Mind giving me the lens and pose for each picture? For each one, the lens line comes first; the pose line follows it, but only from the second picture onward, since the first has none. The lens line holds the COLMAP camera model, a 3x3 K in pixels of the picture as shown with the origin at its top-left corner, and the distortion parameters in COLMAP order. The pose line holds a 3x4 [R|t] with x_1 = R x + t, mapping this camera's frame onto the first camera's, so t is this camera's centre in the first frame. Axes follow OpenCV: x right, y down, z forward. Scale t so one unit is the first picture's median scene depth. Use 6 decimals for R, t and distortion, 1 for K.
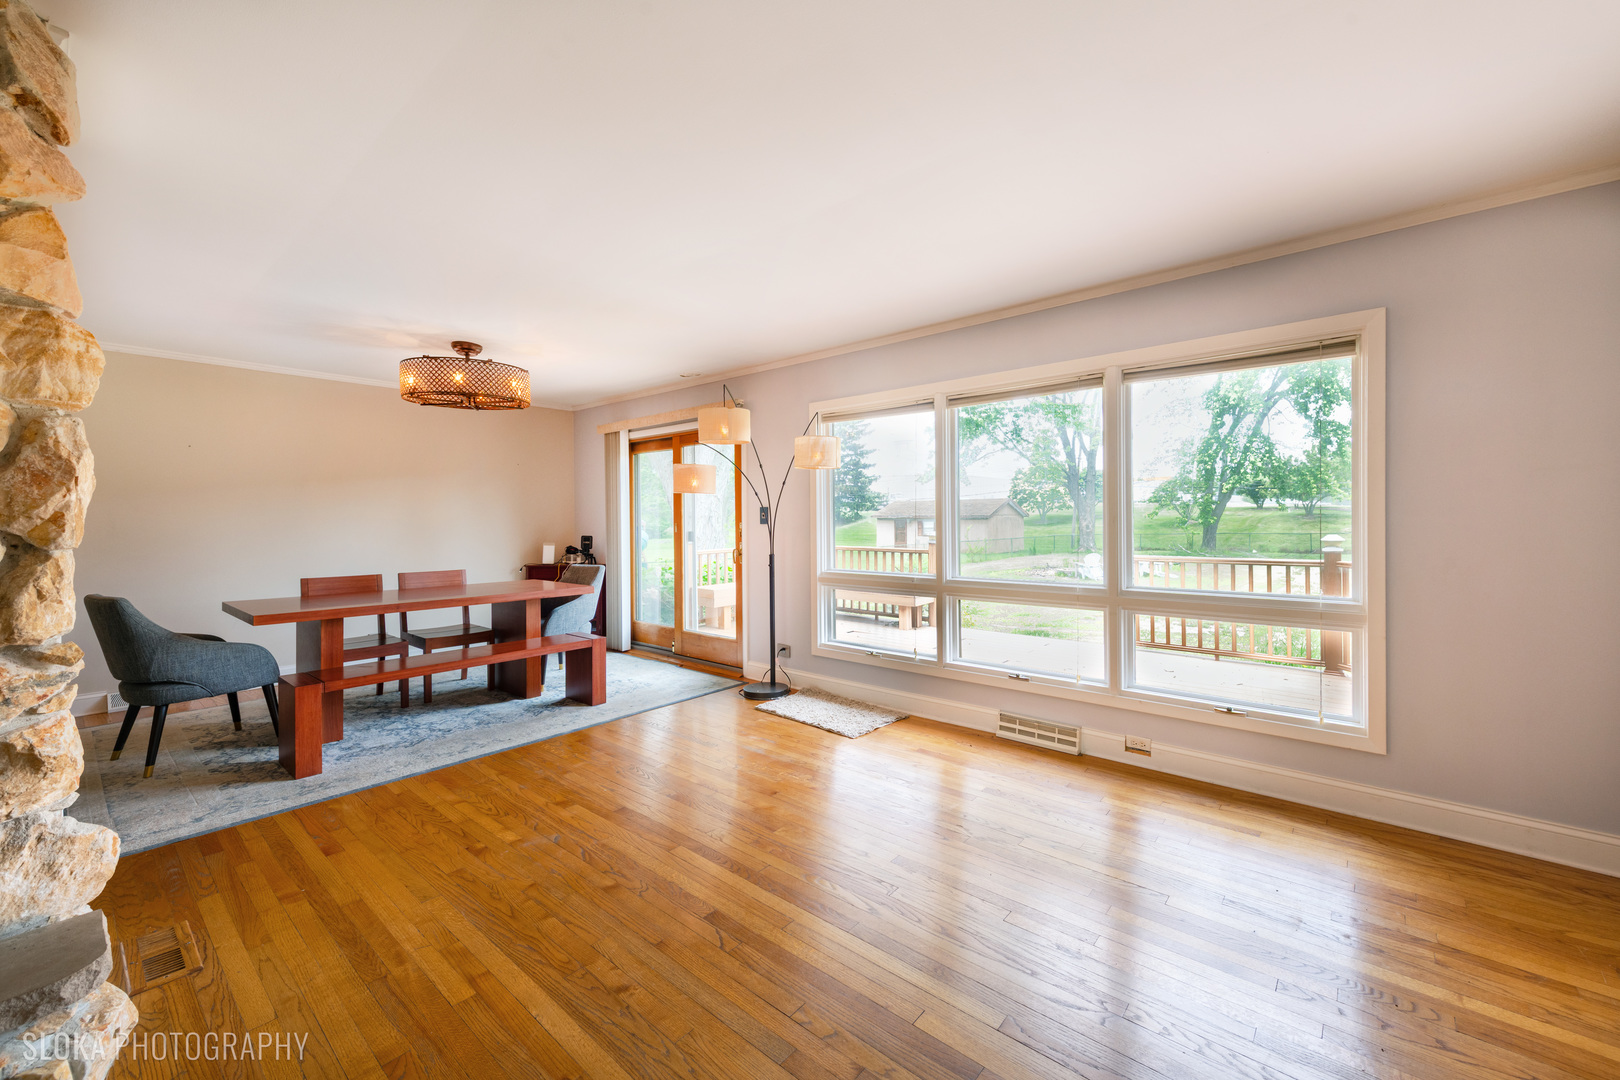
lens RADIAL K [[638.3, 0, 835.7], [0, 638.3, 518.0], [0, 0, 1]] dist [-0.000659, -0.000119]
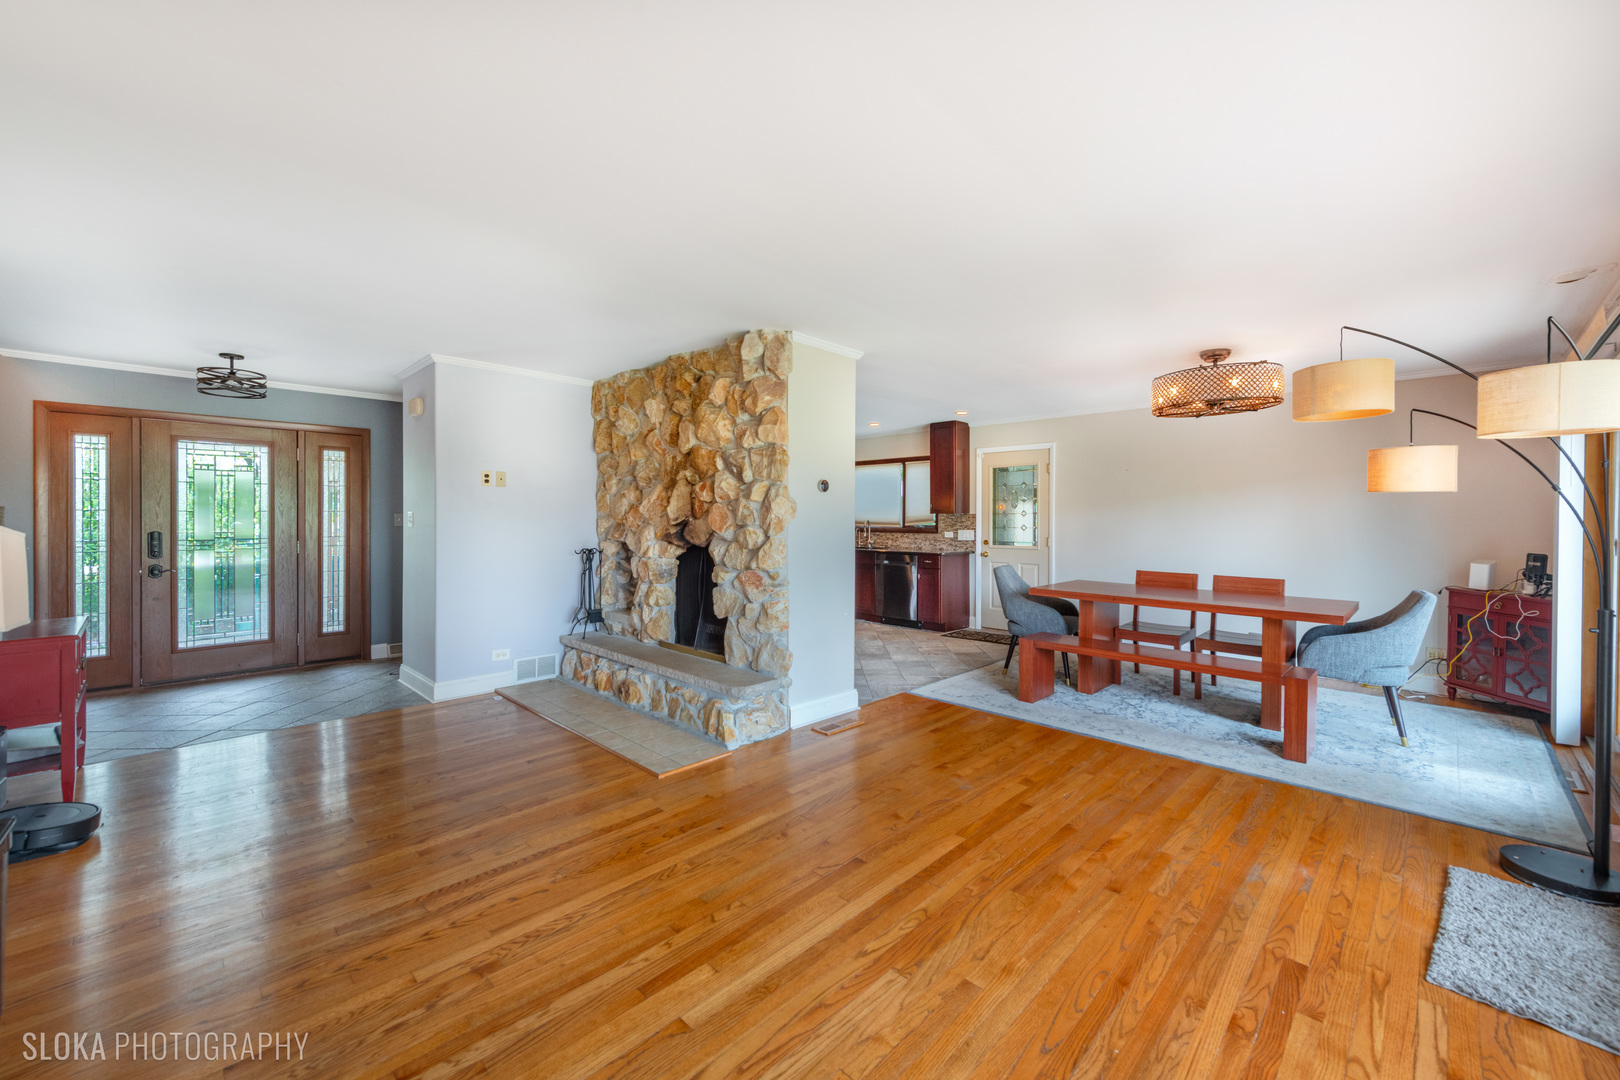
lens RADIAL K [[638.3, 0, 835.7], [0, 638.3, 518.0], [0, 0, 1]] dist [-0.000659, -0.000119]
pose [[-0.068561, 0.007913, -0.997616, 0.517345], [-0.007271, 0.999938, 0.008431, -0.016666], [0.997620, 0.007832, -0.068499, 0.535446]]
